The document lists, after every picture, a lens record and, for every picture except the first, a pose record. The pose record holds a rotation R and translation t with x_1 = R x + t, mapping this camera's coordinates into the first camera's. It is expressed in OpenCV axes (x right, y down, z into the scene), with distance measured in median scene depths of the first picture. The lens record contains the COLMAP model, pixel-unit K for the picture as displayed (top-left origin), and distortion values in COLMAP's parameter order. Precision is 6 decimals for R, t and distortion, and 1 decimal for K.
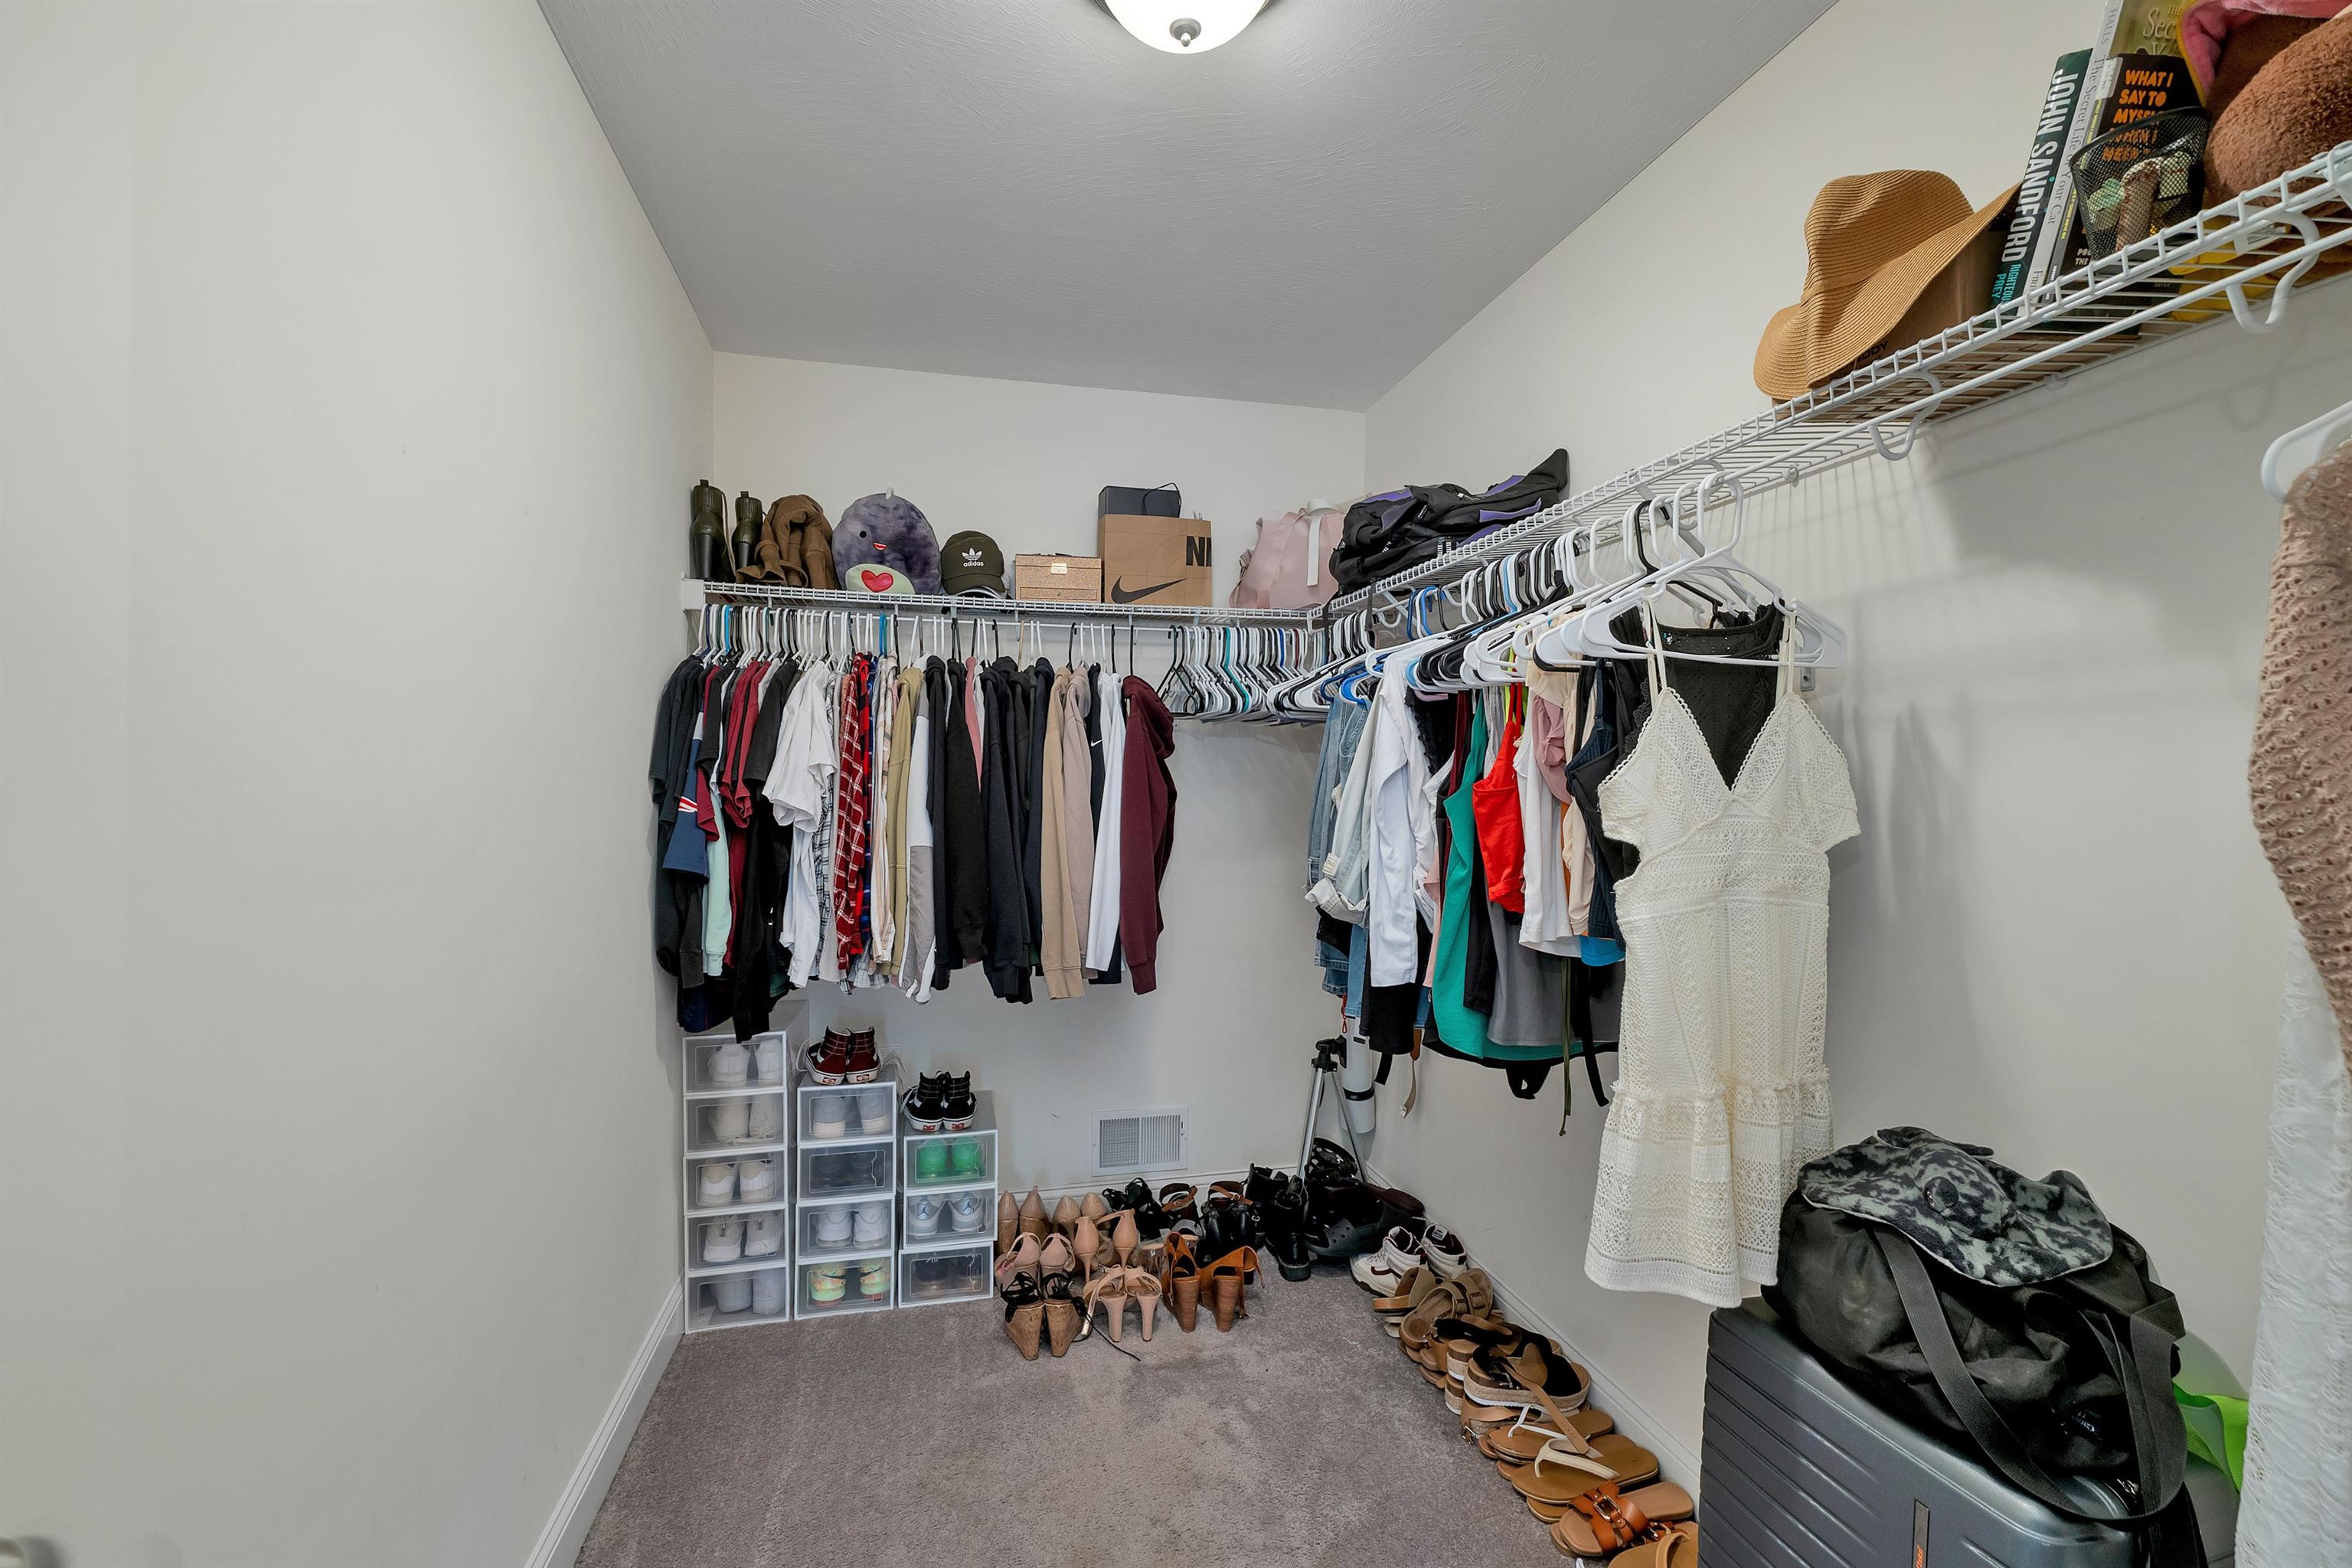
lens RADIAL K [[982.4, 0, 1165.5], [0, 982.4, 804.3], [0, 0, 1]] dist [0.001271, -0.000235]
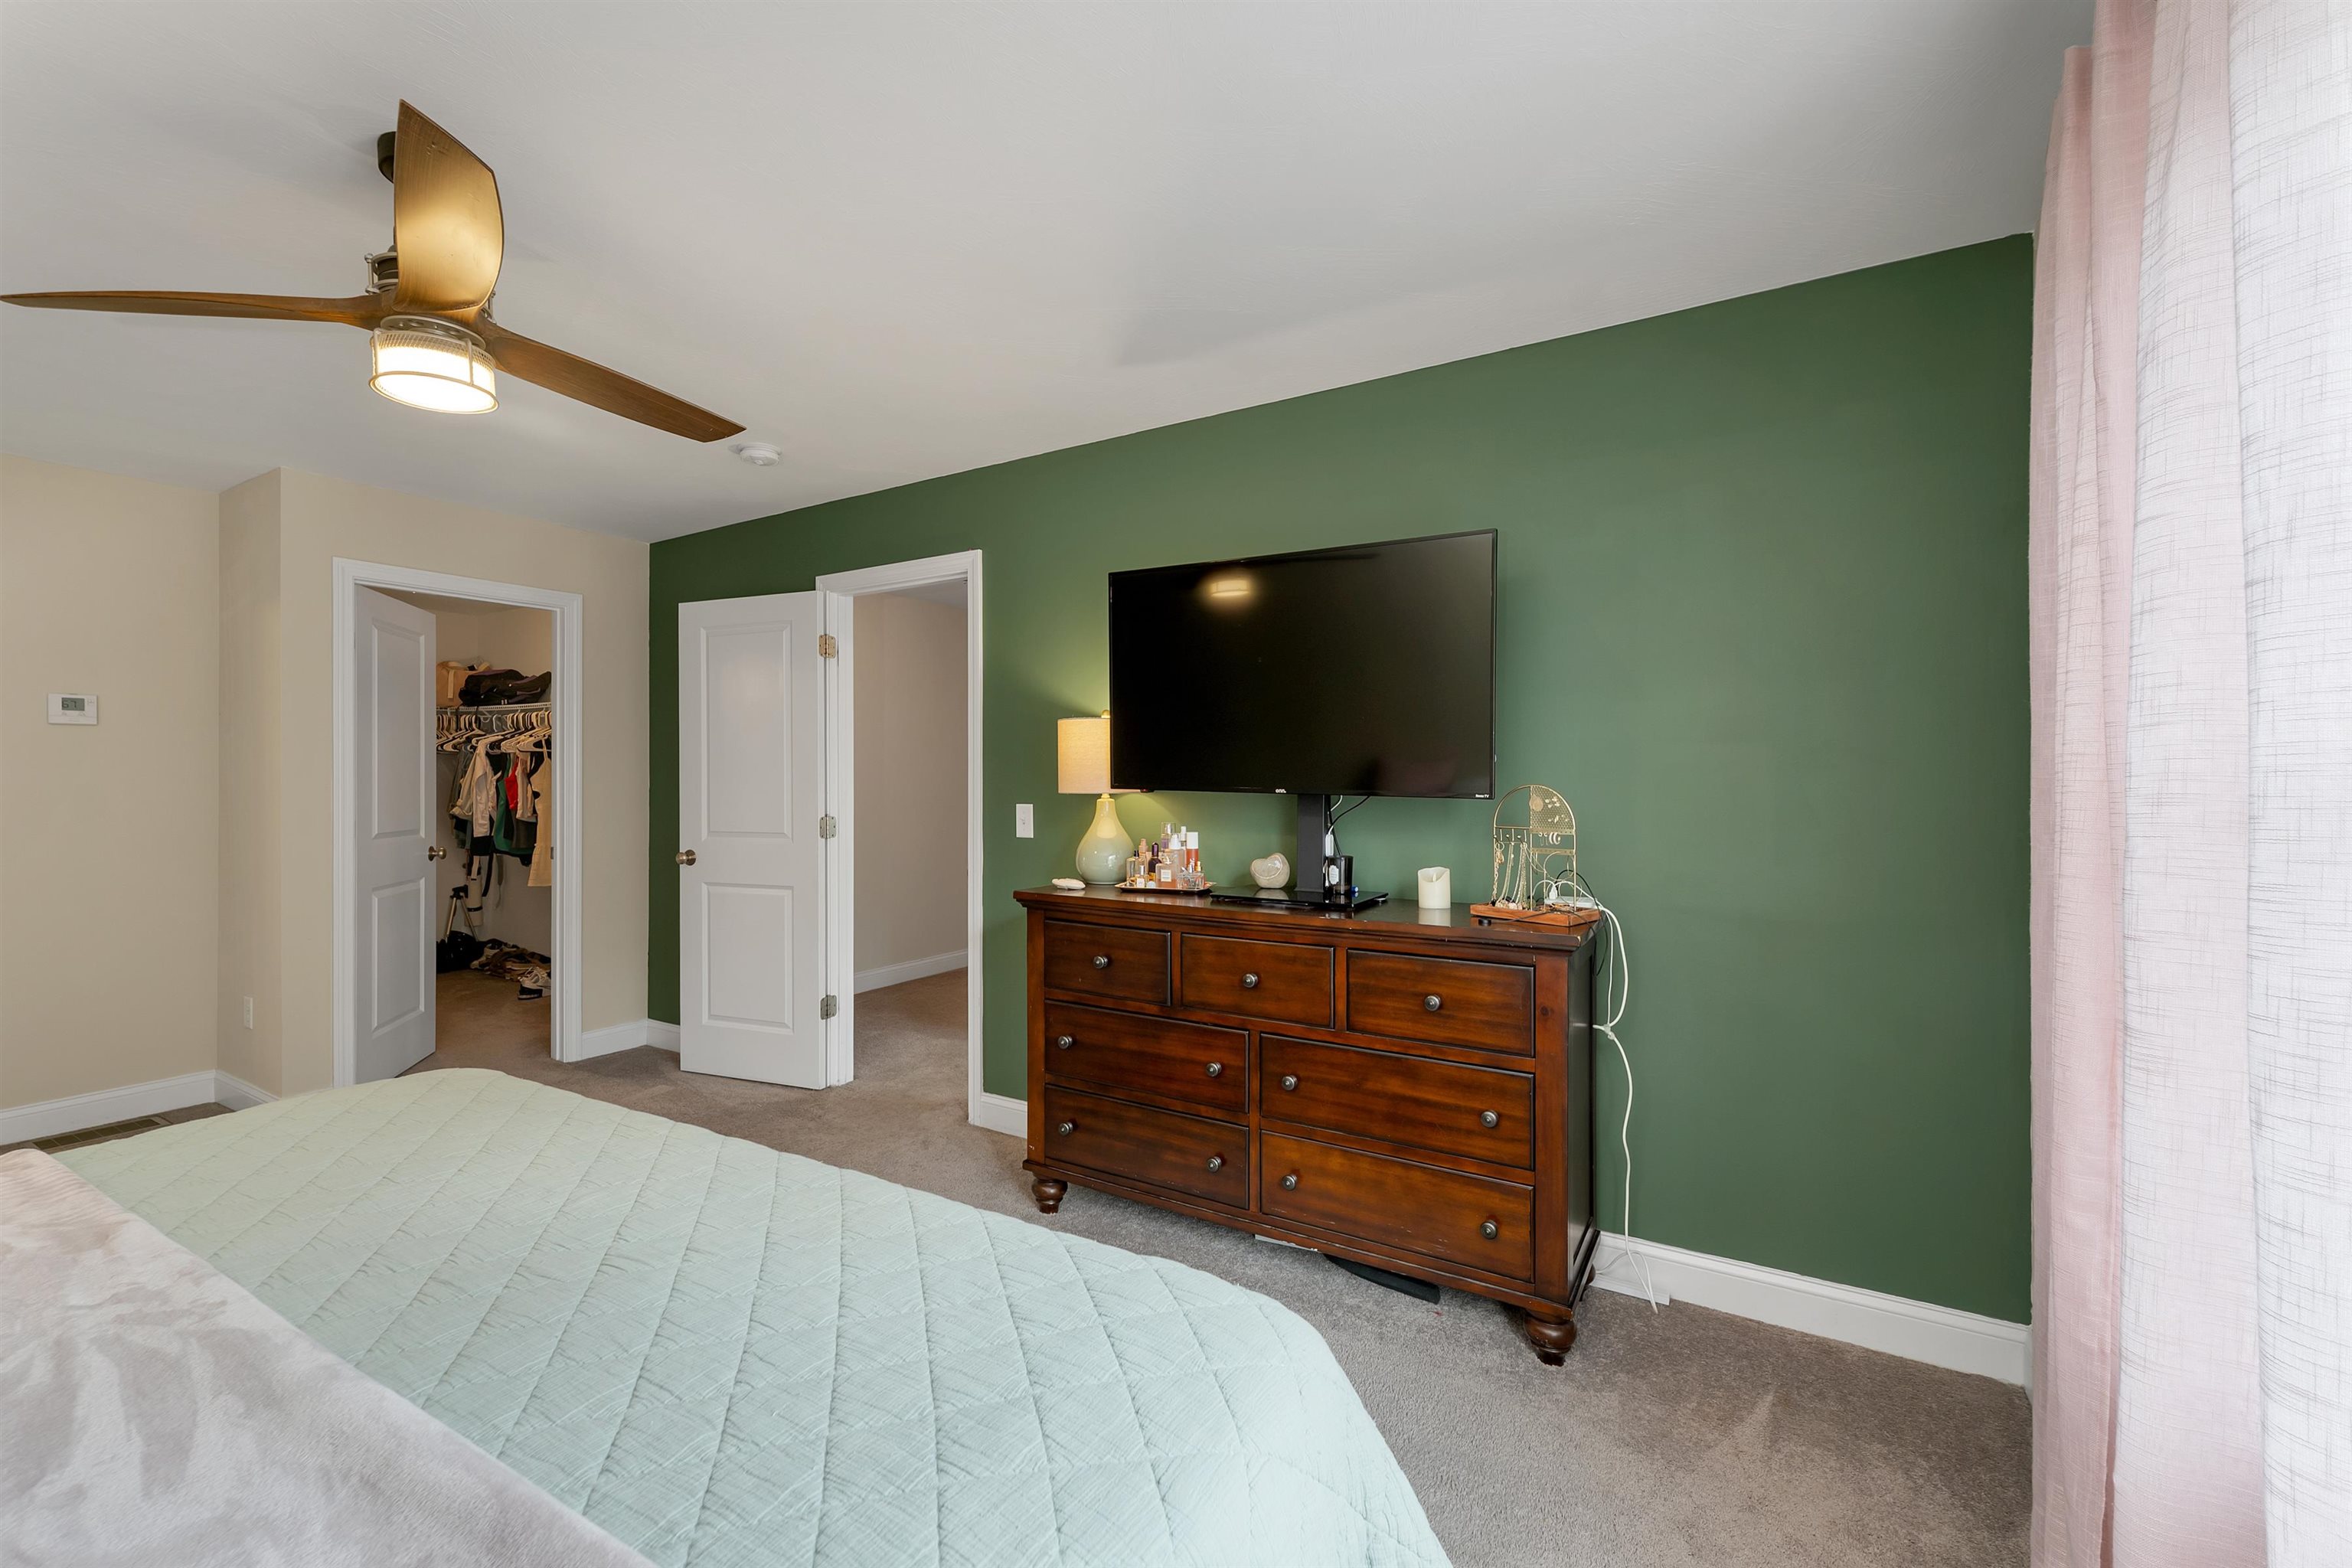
lens RADIAL K [[1082.8, 0, 1270.9], [0, 1082.8, 785.5], [0, 0, 1]] dist [0.001373, 0.000051]
pose [[0.691611, -0.001528, 0.722269, -0.595662], [0.014452, 0.999827, -0.011724, 0.088047], [-0.722126, 0.018547, 0.691513, -3.612748]]
